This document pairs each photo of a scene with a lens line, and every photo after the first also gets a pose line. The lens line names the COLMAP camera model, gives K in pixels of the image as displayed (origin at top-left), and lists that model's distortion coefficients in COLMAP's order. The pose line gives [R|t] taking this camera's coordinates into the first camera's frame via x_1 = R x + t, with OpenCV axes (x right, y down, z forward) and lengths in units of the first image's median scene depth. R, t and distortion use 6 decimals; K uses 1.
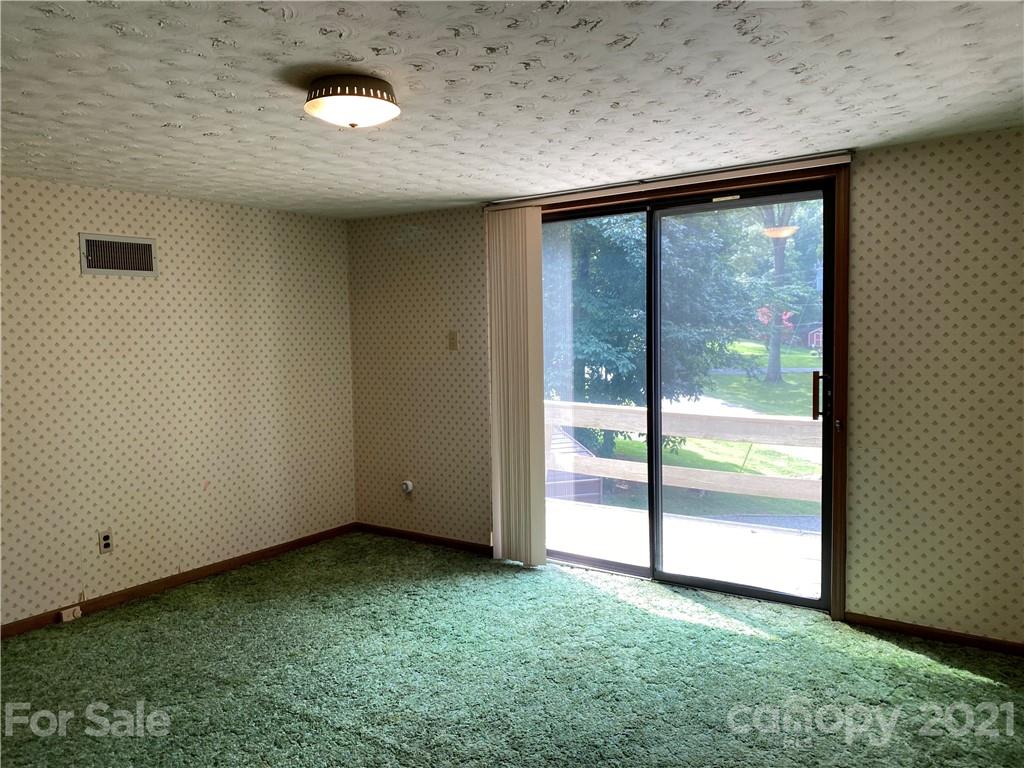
lens RADIAL K [[787.7, 0, 501.8], [0, 787.7, 378.7], [0, 0, 1]] dist [0.040761, -0.040540]
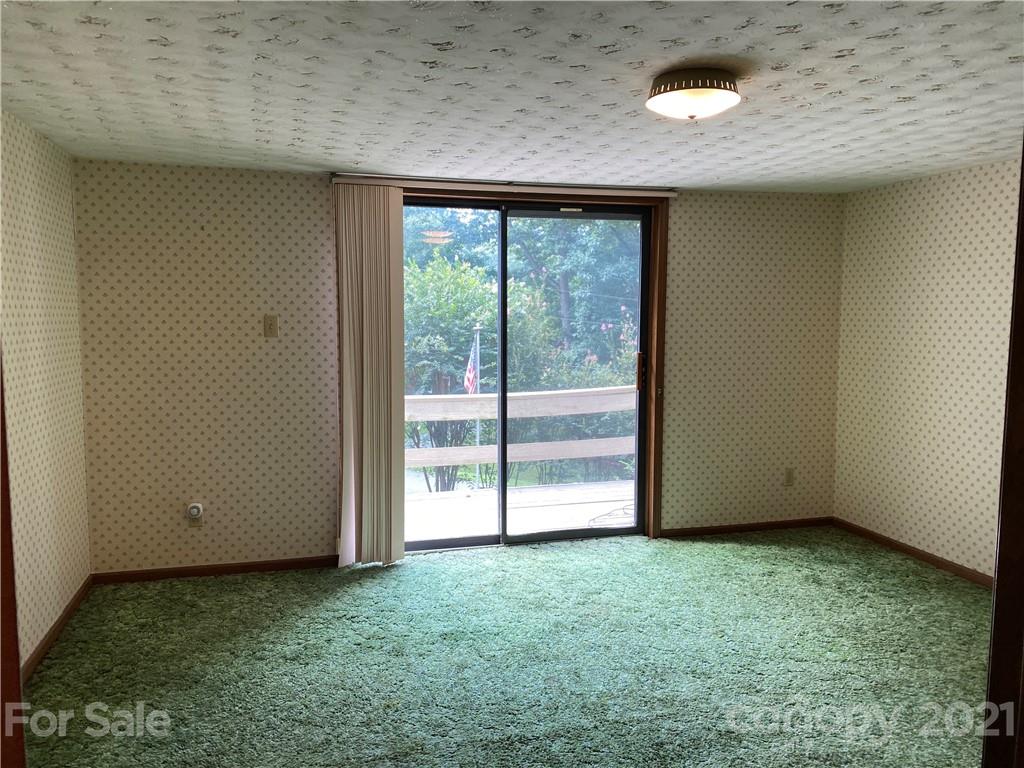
lens RADIAL K [[787.7, 0, 503.4], [0, 787.7, 387.0], [0, 0, 1]] dist [0.040761, -0.040540]
pose [[0.616061, -0.050373, 0.786086, -0.671614], [0.029676, 0.998729, 0.040742, -0.012172], [-0.787139, -0.001771, 0.616773, 0.322858]]
